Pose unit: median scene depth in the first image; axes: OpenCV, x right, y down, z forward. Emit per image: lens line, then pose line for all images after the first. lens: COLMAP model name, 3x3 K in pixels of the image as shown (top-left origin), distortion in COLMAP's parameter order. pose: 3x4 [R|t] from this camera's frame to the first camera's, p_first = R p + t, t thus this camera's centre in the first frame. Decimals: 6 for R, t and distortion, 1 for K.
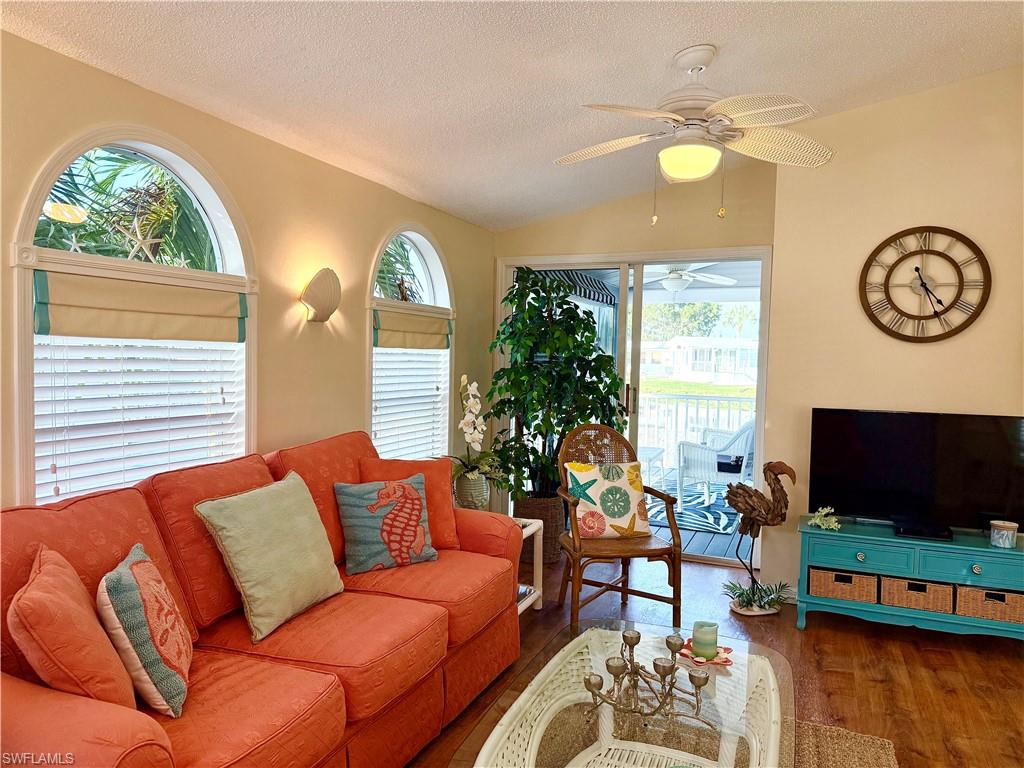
lens RADIAL K [[721.0, 0, 527.3], [0, 721.0, 390.0], [0, 0, 1]] dist [0.095500, -0.124702]
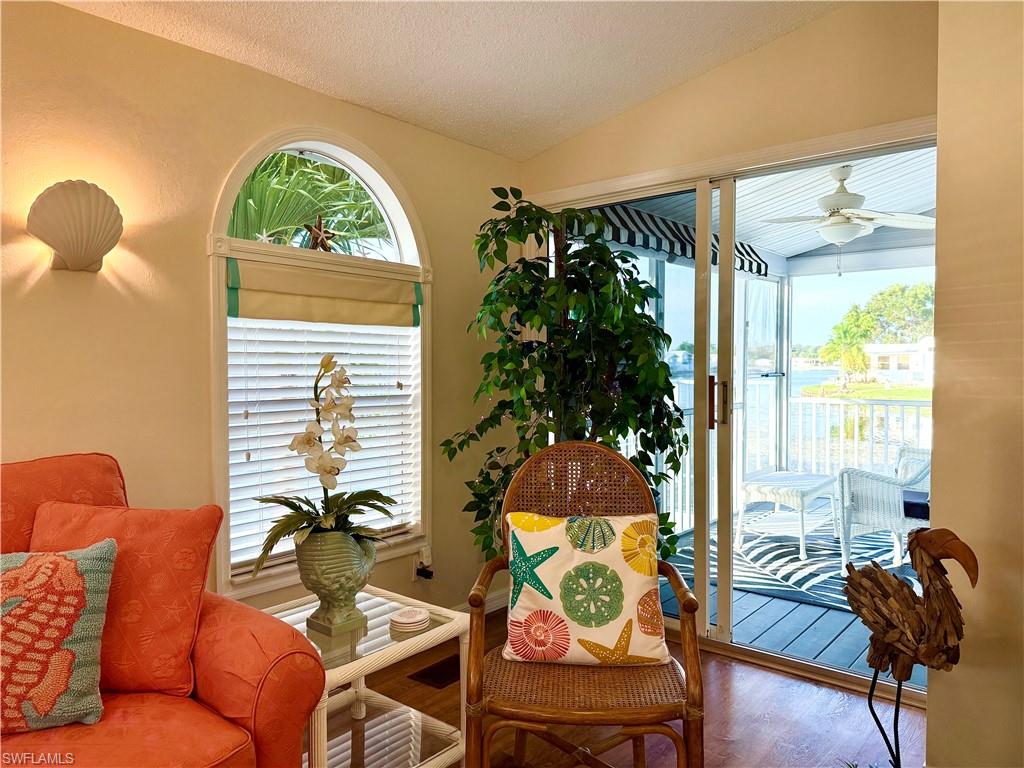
lens RADIAL K [[751.3, 0, 512.0], [0, 751.3, 384.0], [0, 0, 1]] dist [0.057739, -0.093139]
pose [[0.955532, -0.016589, -0.294420, 0.228460], [0.009493, 0.999629, -0.025515, 0.018698], [0.294734, 0.021585, 0.955336, 0.468359]]
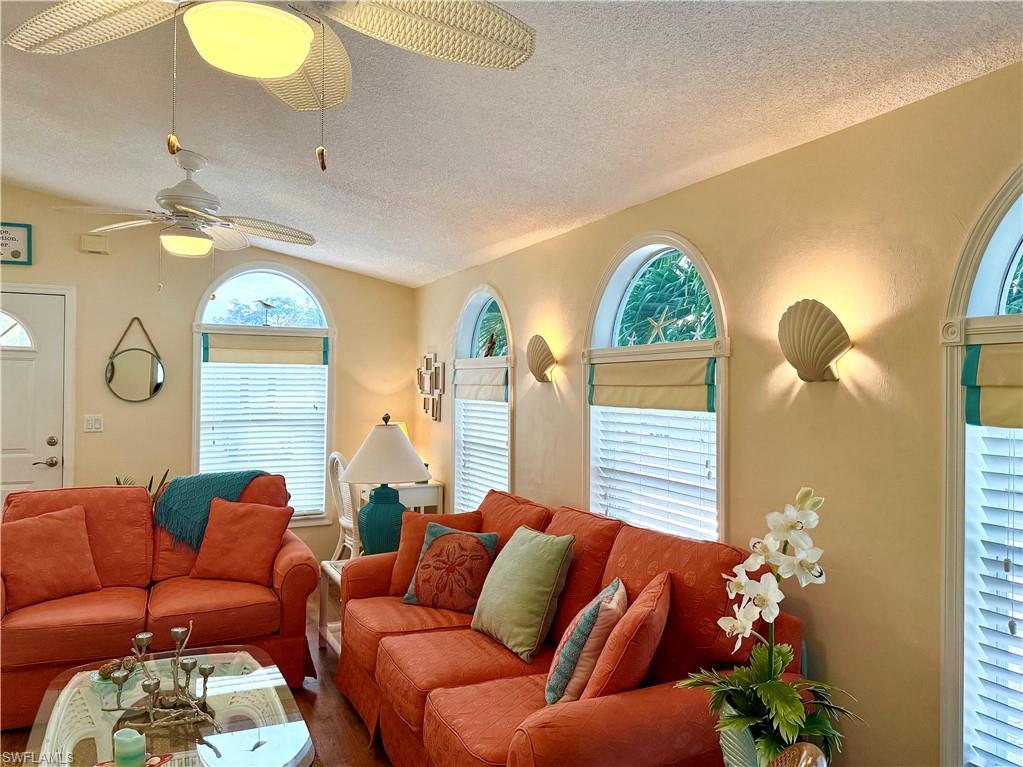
lens RADIAL K [[750.5, 0, 511.5], [0, 750.5, 383.5], [0, 0, 1]] dist [0.057739, -0.093139]
pose [[-0.692811, -0.037620, -0.720137, 0.362584], [-0.065097, 0.997824, 0.010500, -0.076046], [0.718175, 0.054153, -0.693752, 1.186985]]
